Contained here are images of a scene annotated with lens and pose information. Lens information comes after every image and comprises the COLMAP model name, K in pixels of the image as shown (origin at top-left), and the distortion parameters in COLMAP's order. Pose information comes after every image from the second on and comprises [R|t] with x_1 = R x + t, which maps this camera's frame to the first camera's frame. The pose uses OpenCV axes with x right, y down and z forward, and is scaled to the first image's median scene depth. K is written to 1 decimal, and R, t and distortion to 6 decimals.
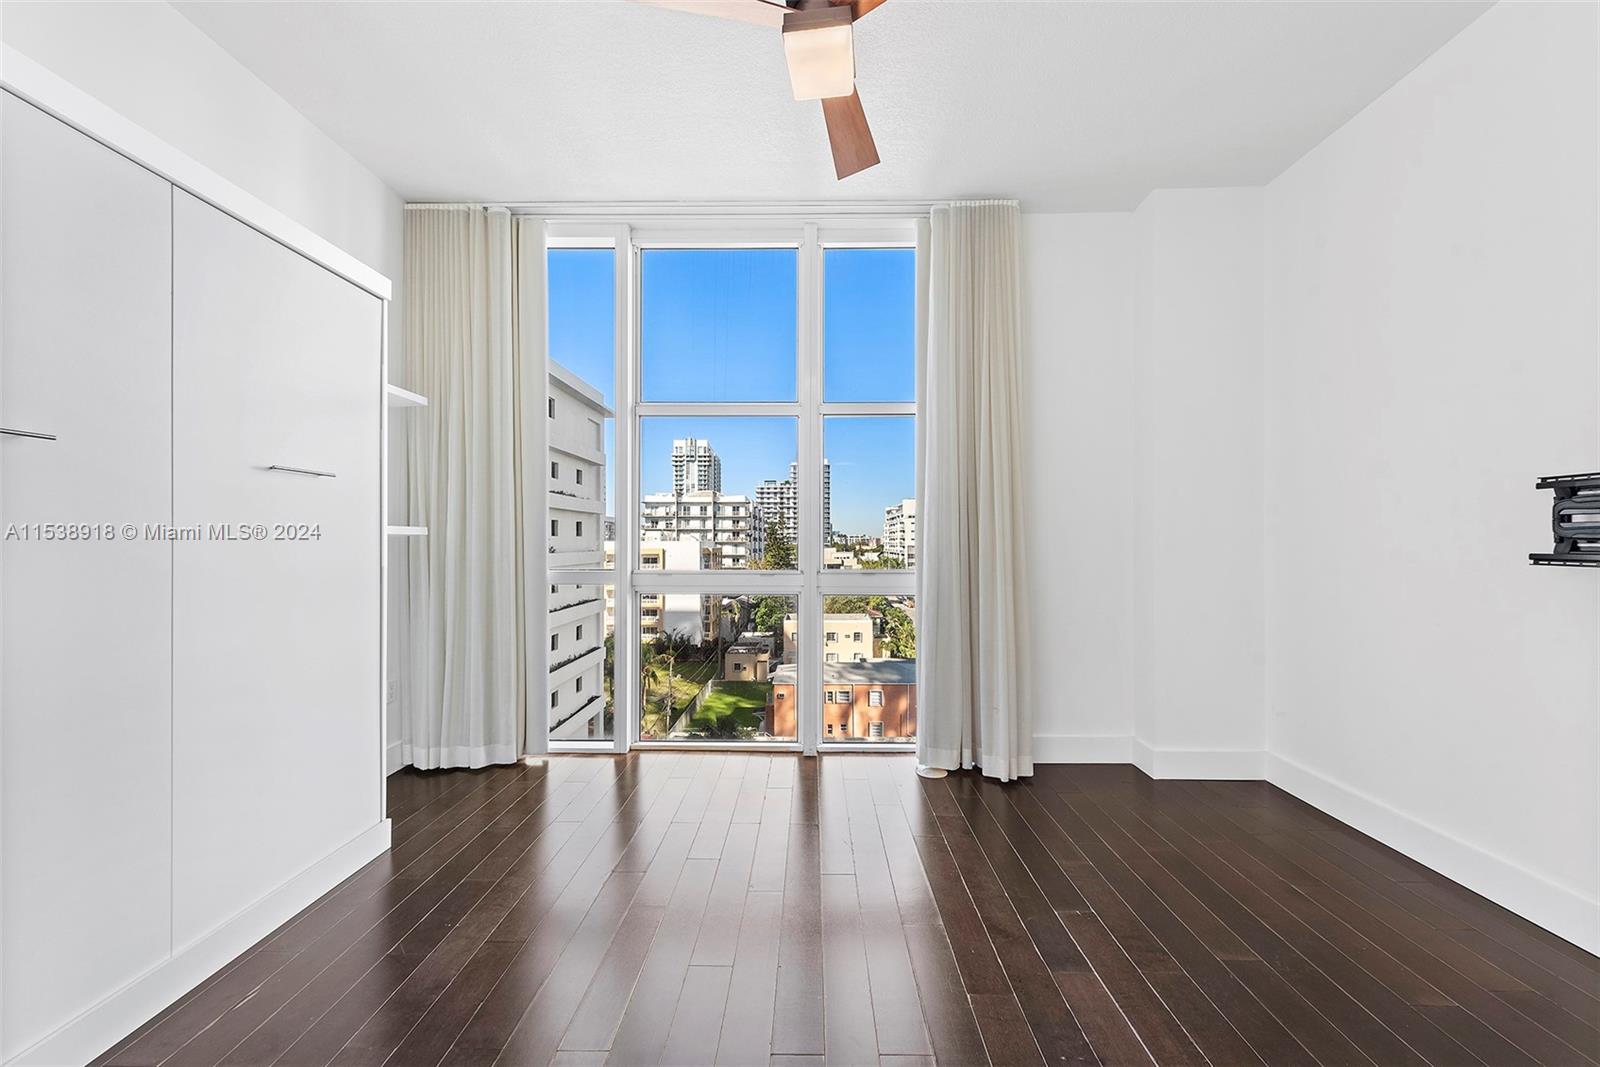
lens RADIAL K [[623.5, 0, 807.0], [0, 623.5, 541.2], [0, 0, 1]] dist [0.008544, 0.000160]
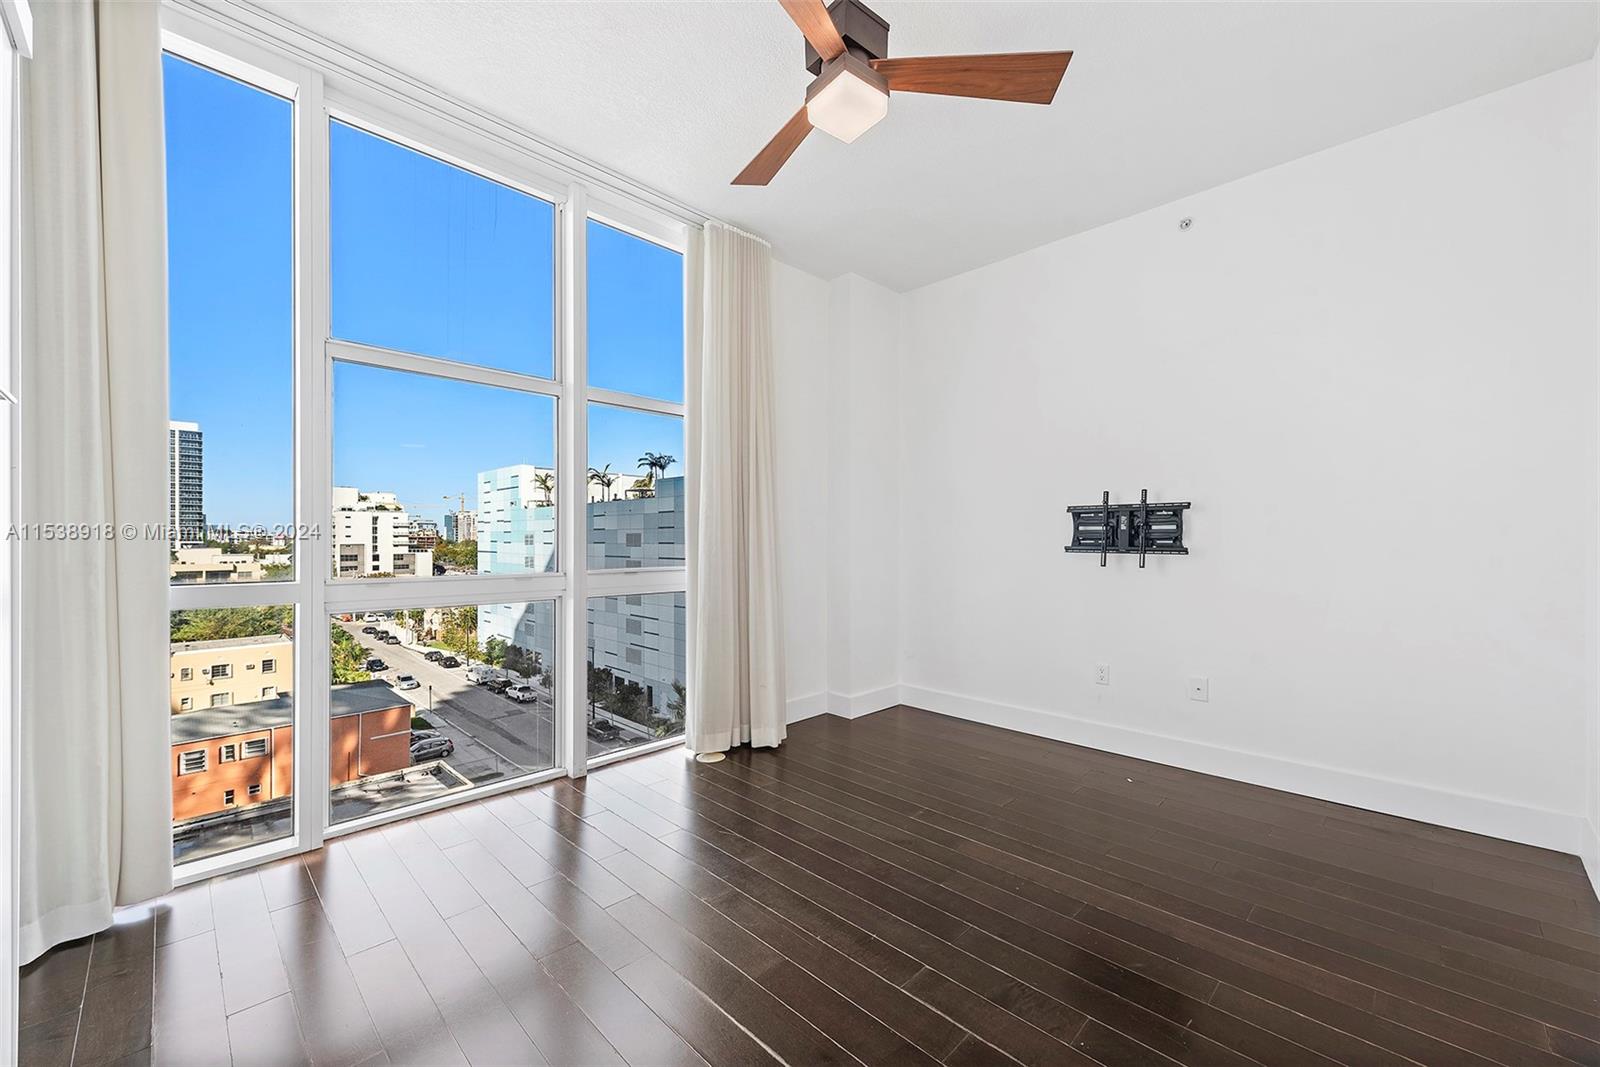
lens RADIAL K [[652.7, 0, 757.7], [0, 652.7, 542.4], [0, 0, 1]] dist [0.011769, -0.001414]
pose [[0.692937, -0.001228, 0.720997, -0.506915], [-0.001737, 0.999993, 0.003372, 0.001539], [-0.720996, -0.003589, 0.692930, 0.165143]]
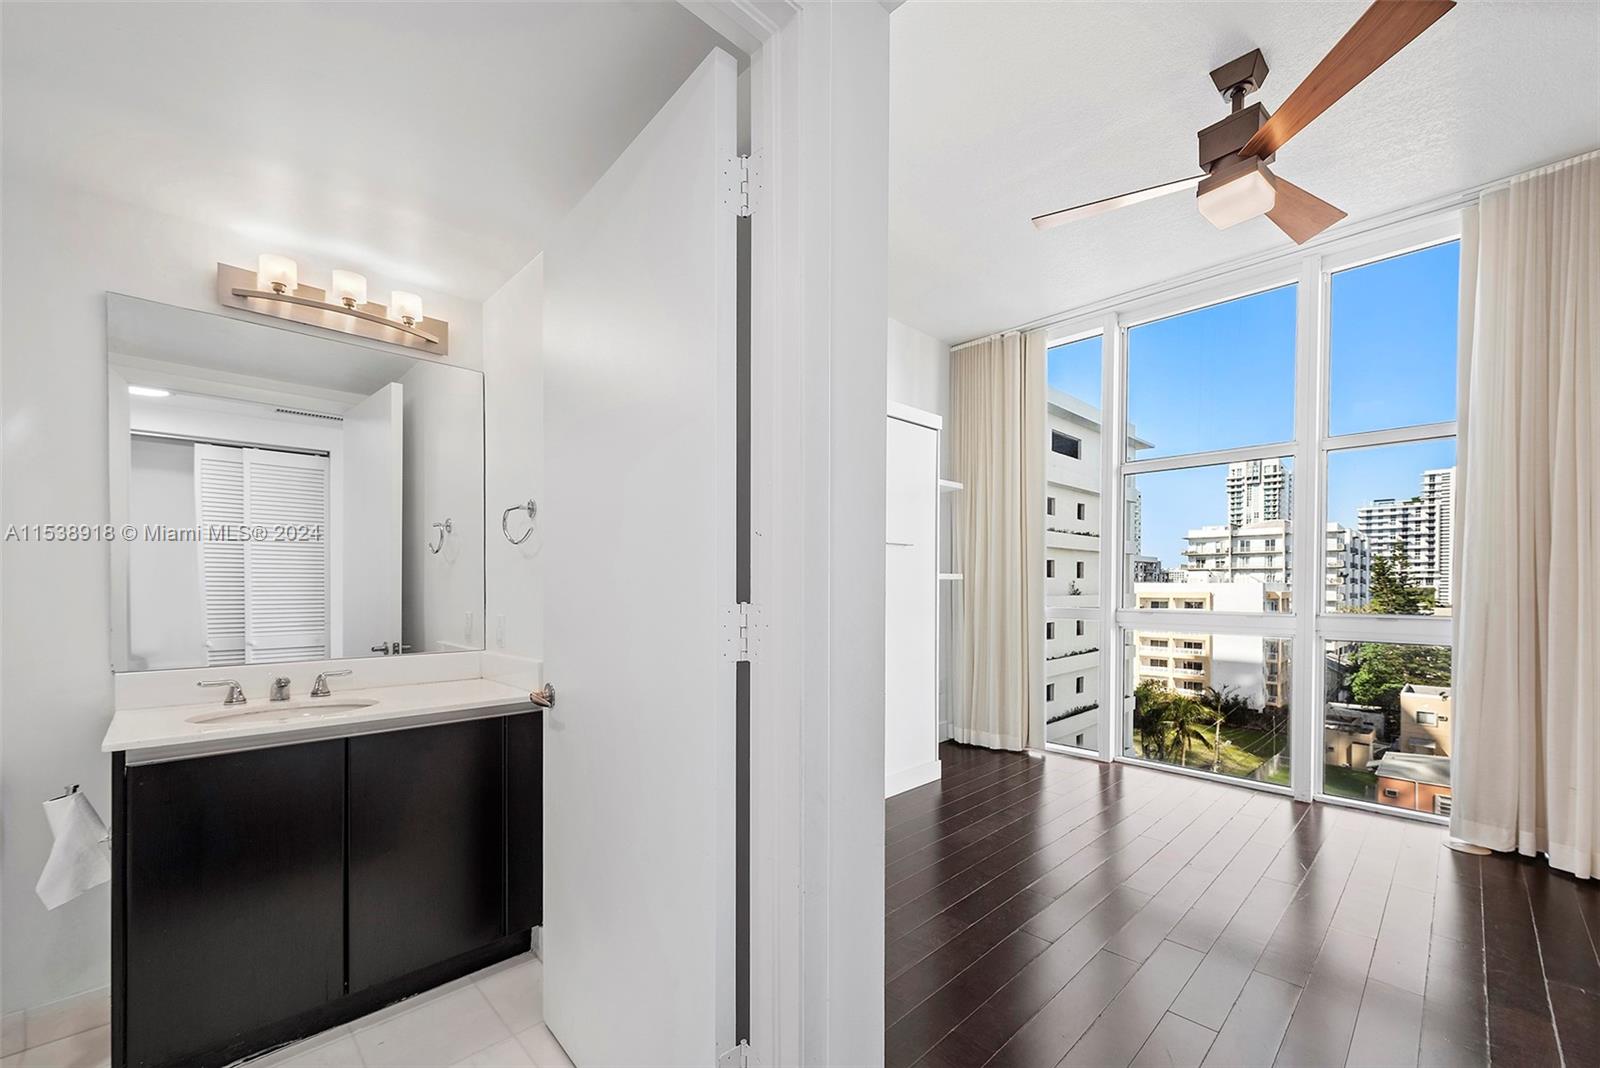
lens RADIAL K [[652.7, 0, 810.3], [0, 652.7, 595.2], [0, 0, 1]] dist [0.011769, -0.001414]
pose [[0.708006, 0.011898, -0.706106, 0.184901], [0.001056, 0.999839, 0.017907, -0.000652], [0.706205, -0.013424, 0.707880, -0.278989]]
